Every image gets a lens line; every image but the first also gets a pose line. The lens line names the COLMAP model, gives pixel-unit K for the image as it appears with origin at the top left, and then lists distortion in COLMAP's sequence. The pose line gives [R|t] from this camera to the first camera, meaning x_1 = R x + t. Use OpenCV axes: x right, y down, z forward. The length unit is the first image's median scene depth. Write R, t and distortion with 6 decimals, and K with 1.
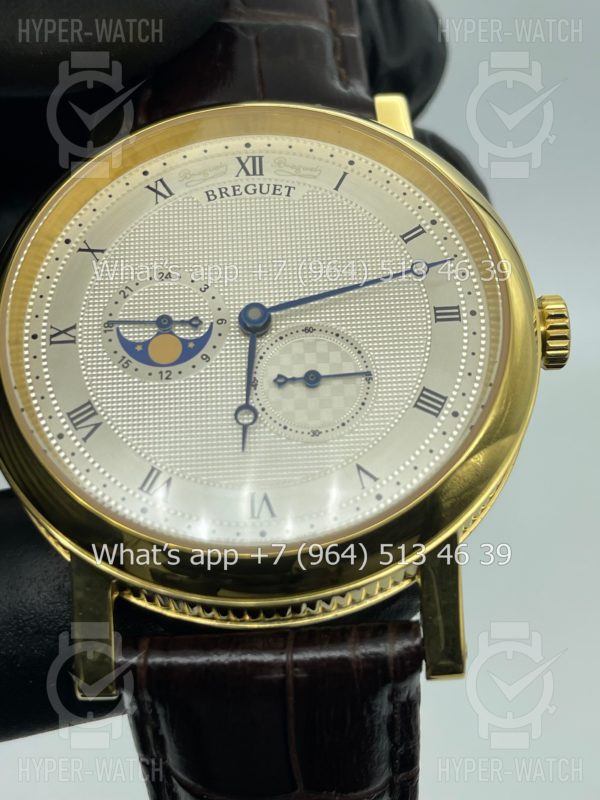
lens RADIAL K [[1268.2, 0, 301.1], [0, 1268.2, 354.8], [0, 0, 1]] dist [0.112264, 0.041673]
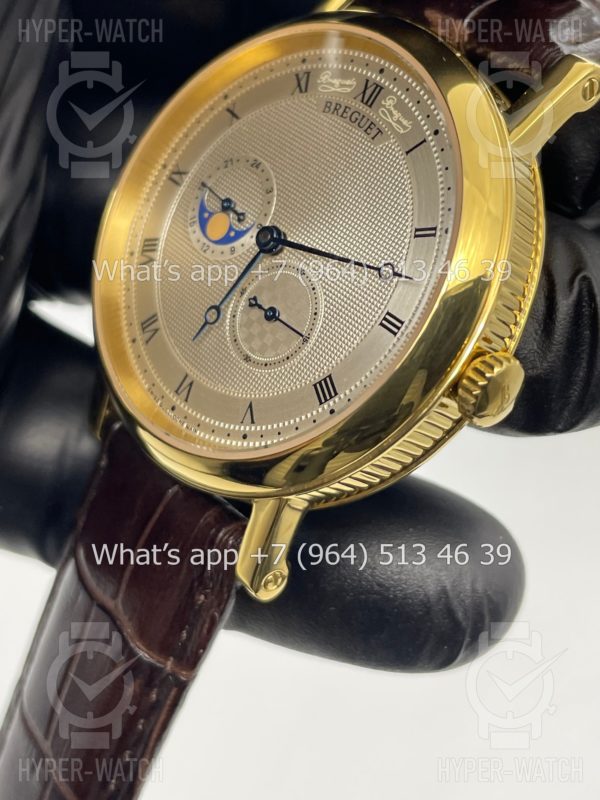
lens RADIAL K [[1268.2, 0, 301.1], [0, 1268.2, 354.8], [0, 0, 1]] dist [0.112264, 0.041673]
pose [[0.606773, 0.525047, -0.596785, 0.695134], [-0.245781, 0.837928, 0.487307, -0.491474], [0.755922, -0.149006, 0.637478, 0.296122]]
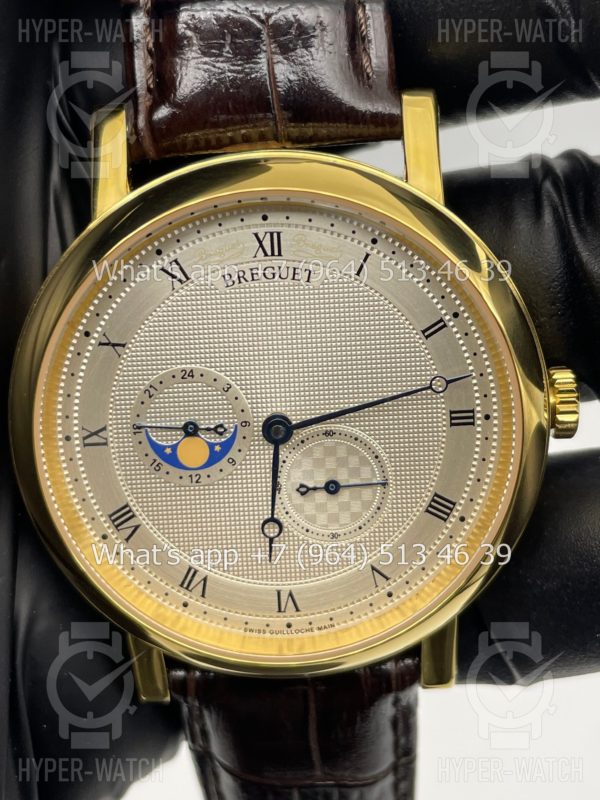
lens RADIAL K [[1268.2, 0, 301.1], [0, 1268.2, 354.8], [0, 0, 1]] dist [0.112264, 0.041673]
pose [[0.999969, -0.004853, 0.006176, -0.023165], [0.000046, 0.789853, 0.613296, -0.715916], [-0.007854, -0.613277, 0.789829, 0.212442]]
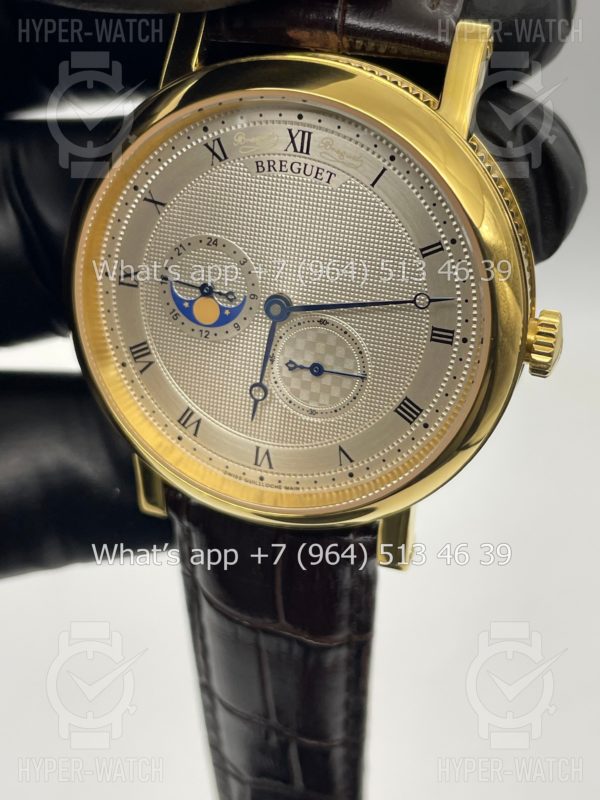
lens RADIAL K [[1268.2, 0, 301.1], [0, 1268.2, 354.8], [0, 0, 1]] dist [0.112264, 0.041673]
pose [[0.951426, 0.227693, -0.207232, 0.234852], [-0.019106, 0.715464, 0.698388, -0.810347], [0.307285, -0.660505, 0.685061, 0.179455]]
